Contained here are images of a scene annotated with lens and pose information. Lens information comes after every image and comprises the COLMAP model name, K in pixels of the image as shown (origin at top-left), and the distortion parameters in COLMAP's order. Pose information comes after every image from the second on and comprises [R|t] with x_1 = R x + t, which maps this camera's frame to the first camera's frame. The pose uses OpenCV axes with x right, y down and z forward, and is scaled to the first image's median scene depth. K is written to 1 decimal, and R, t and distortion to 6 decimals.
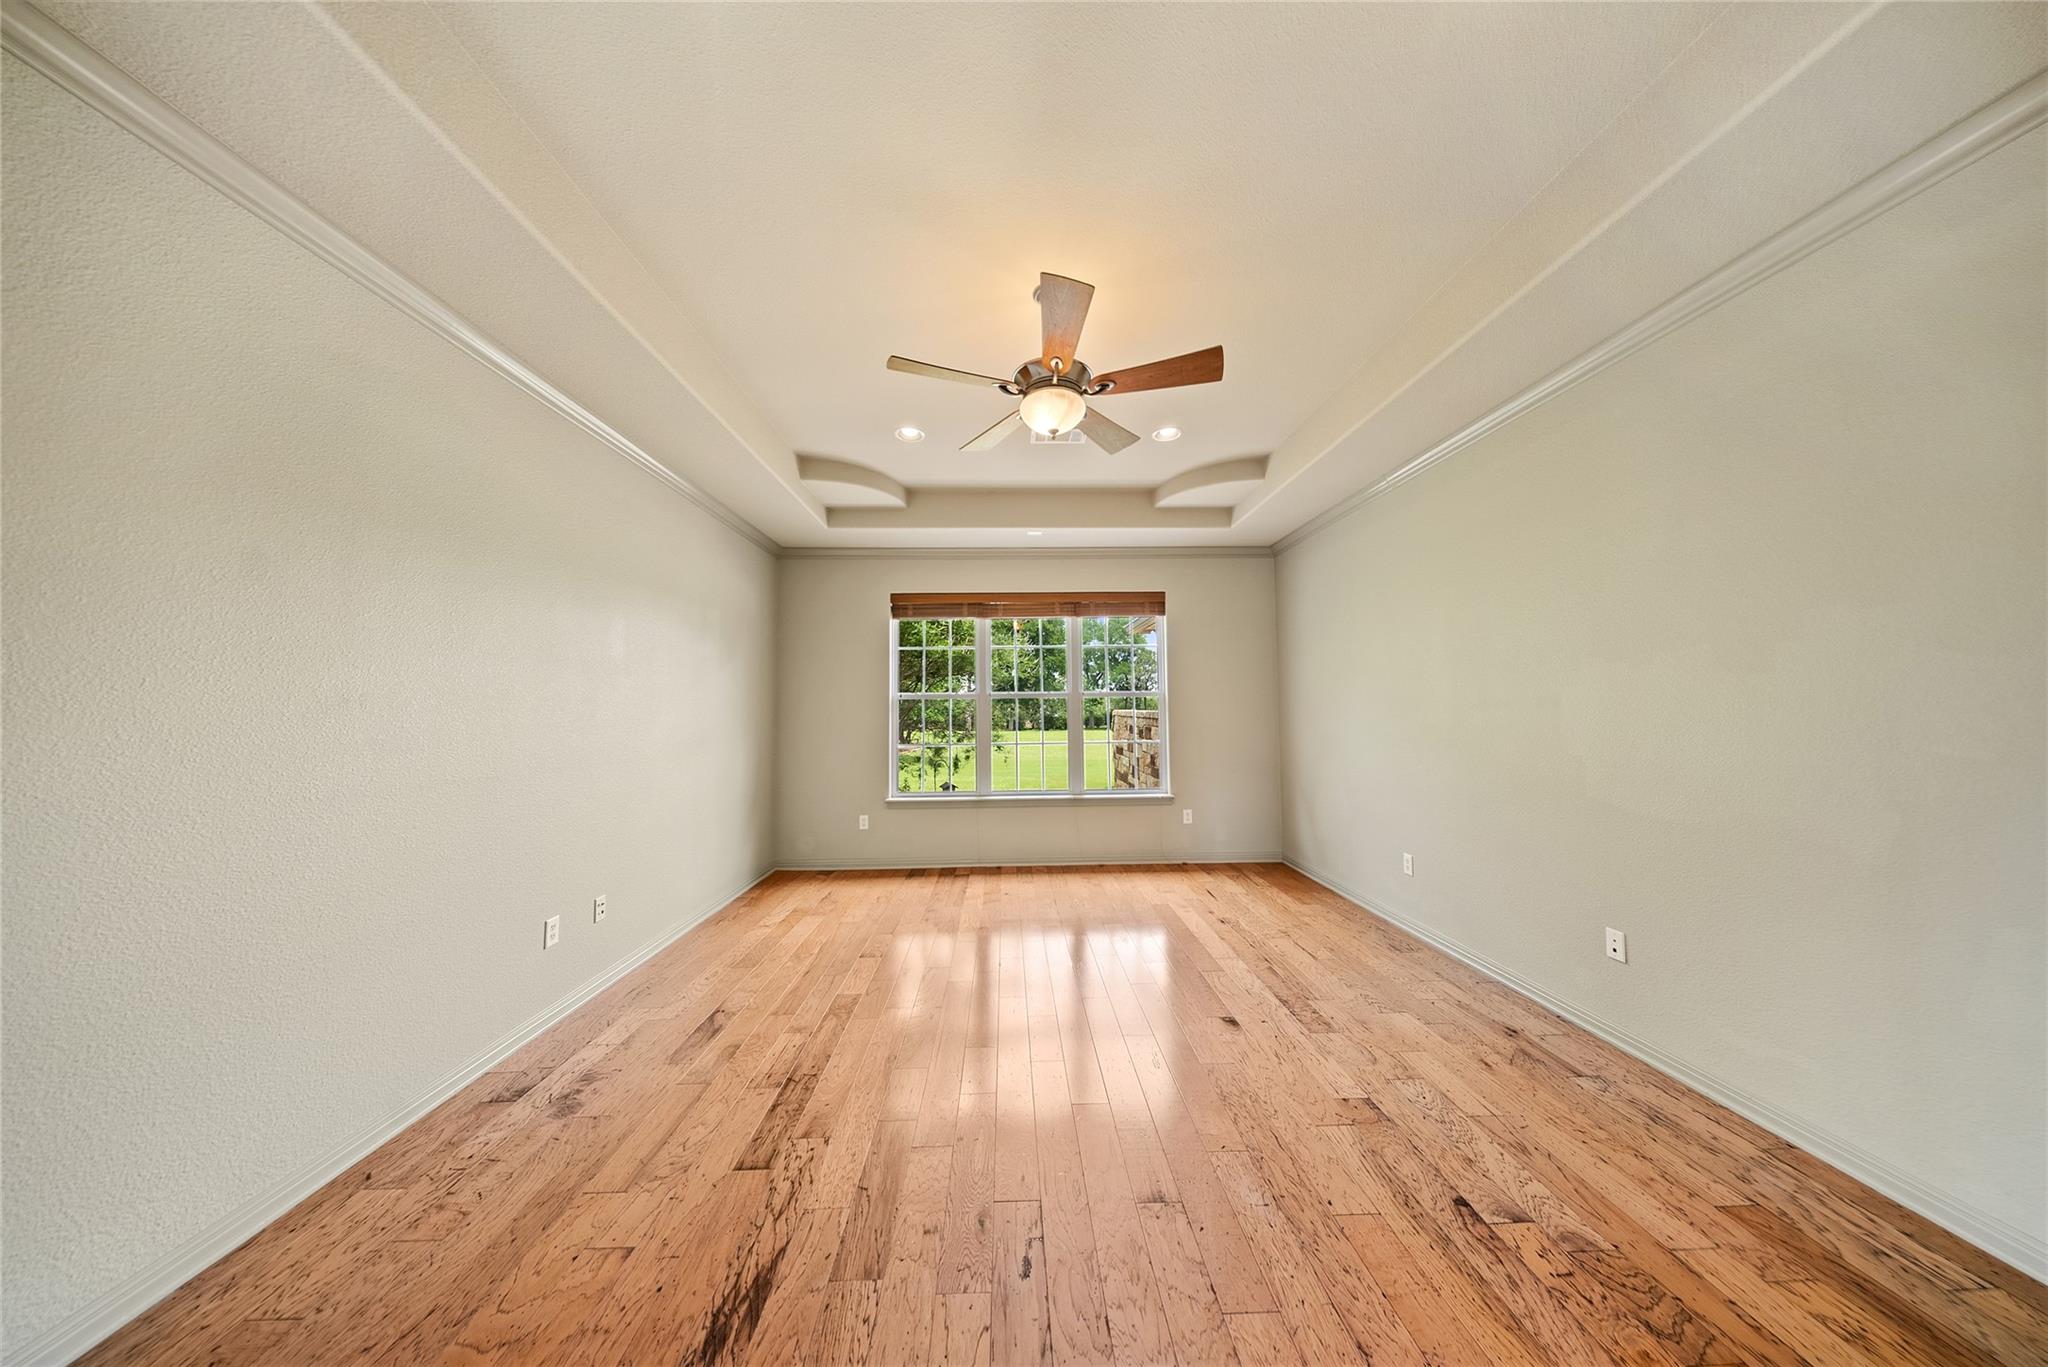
lens RADIAL K [[607.2, 0, 1018.8], [0, 607.2, 683.4], [0, 0, 1]] dist [0.001988, -0.001357]
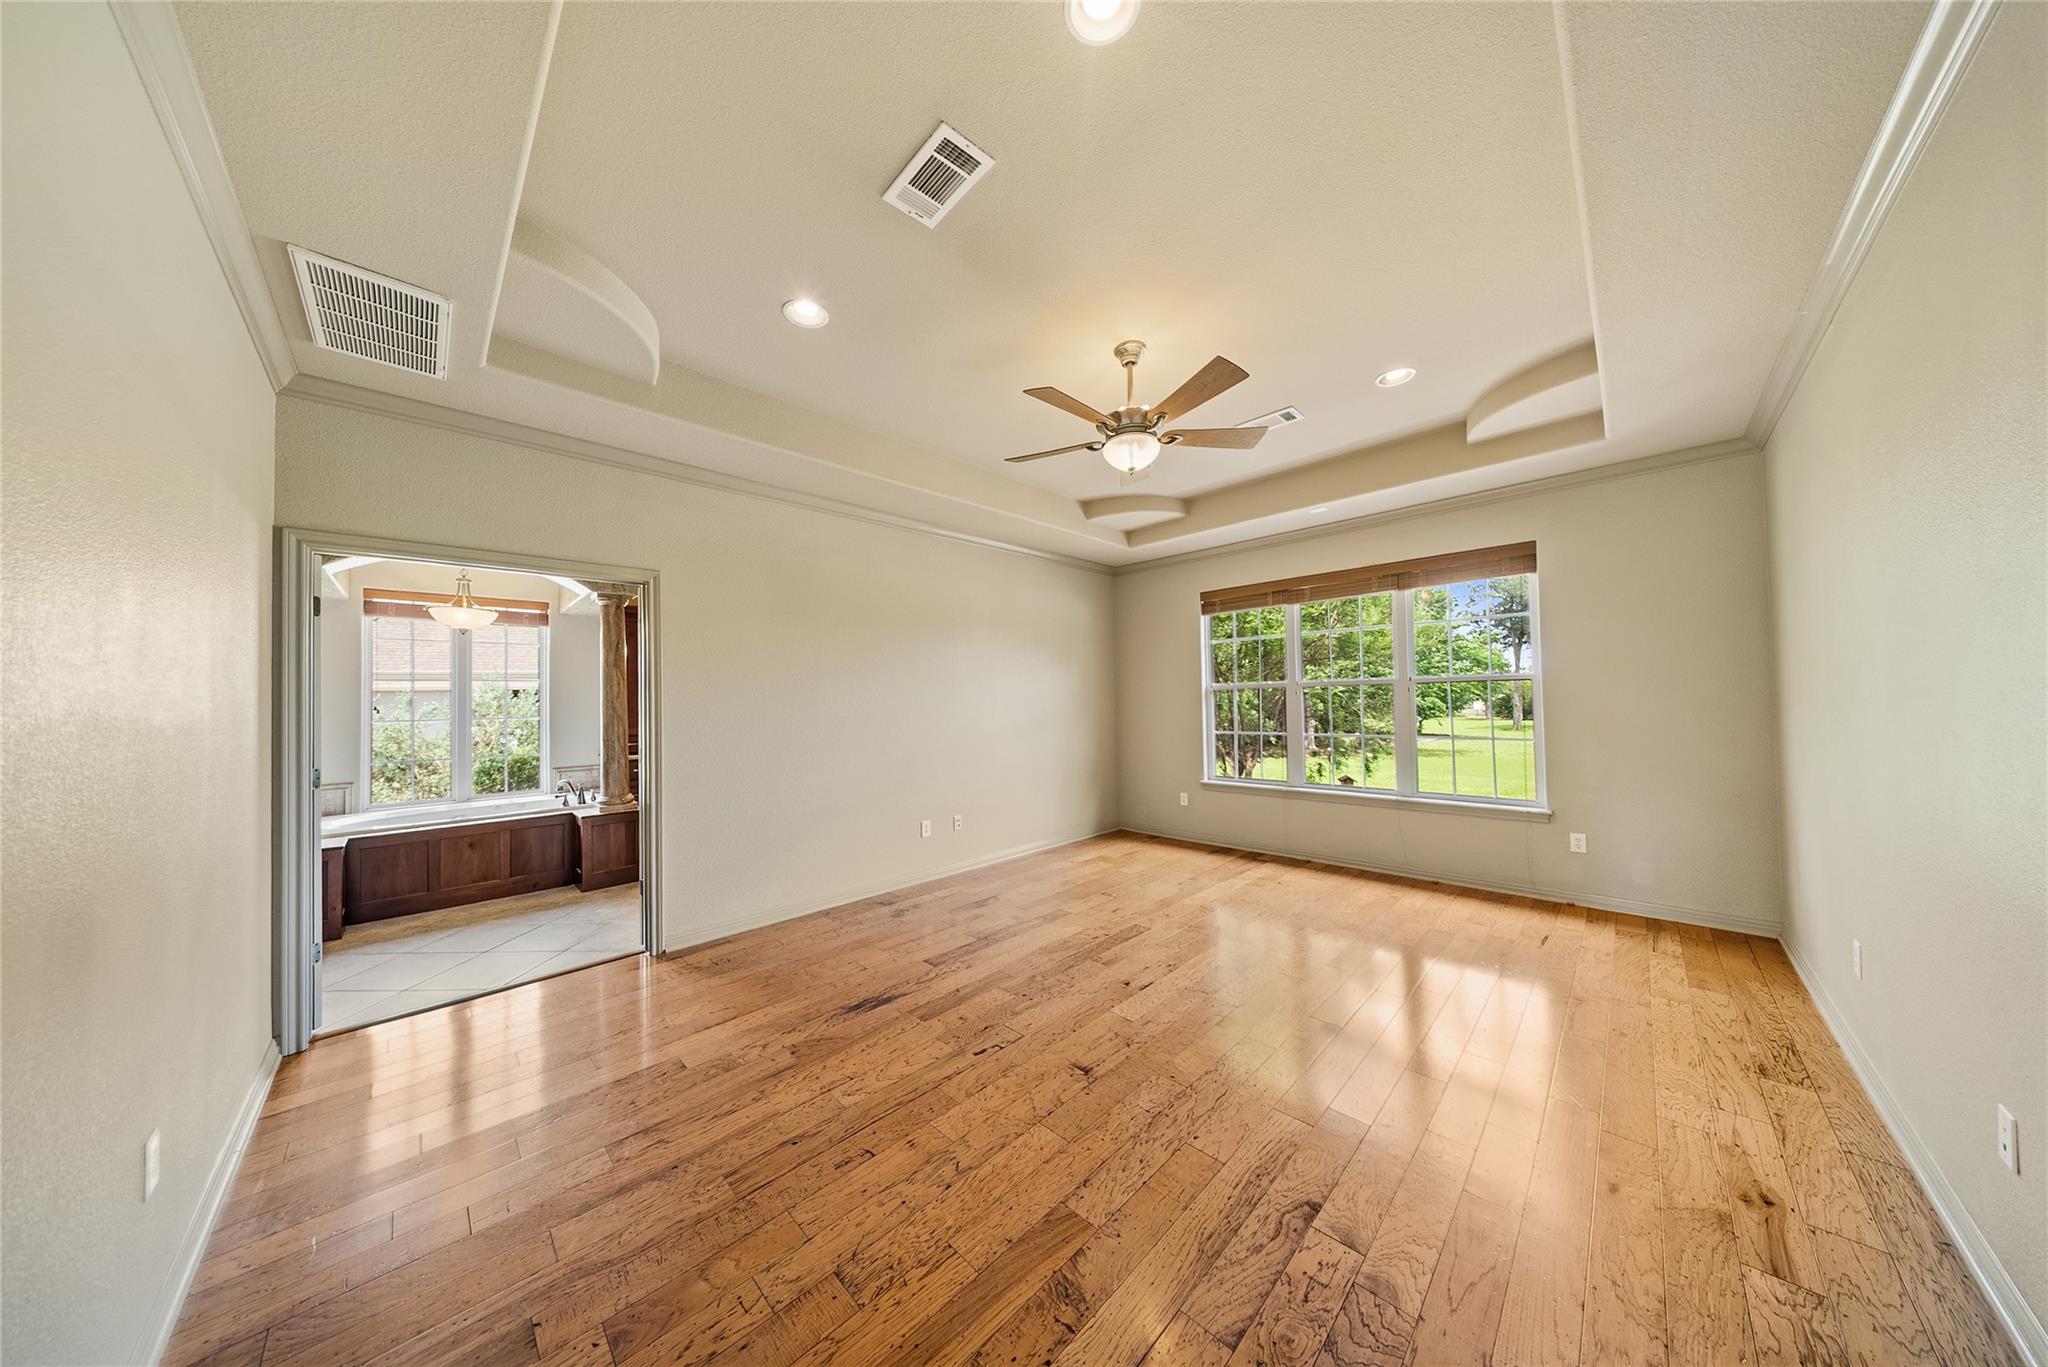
lens RADIAL K [[607.2, 0, 1005.0], [0, 607.2, 688.3], [0, 0, 1]] dist [0.001988, -0.001357]
pose [[0.675368, -0.019343, -0.737227, 0.454518], [0.042557, 0.999012, 0.012774, -0.006895], [0.736252, -0.040002, 0.675524, -0.000101]]
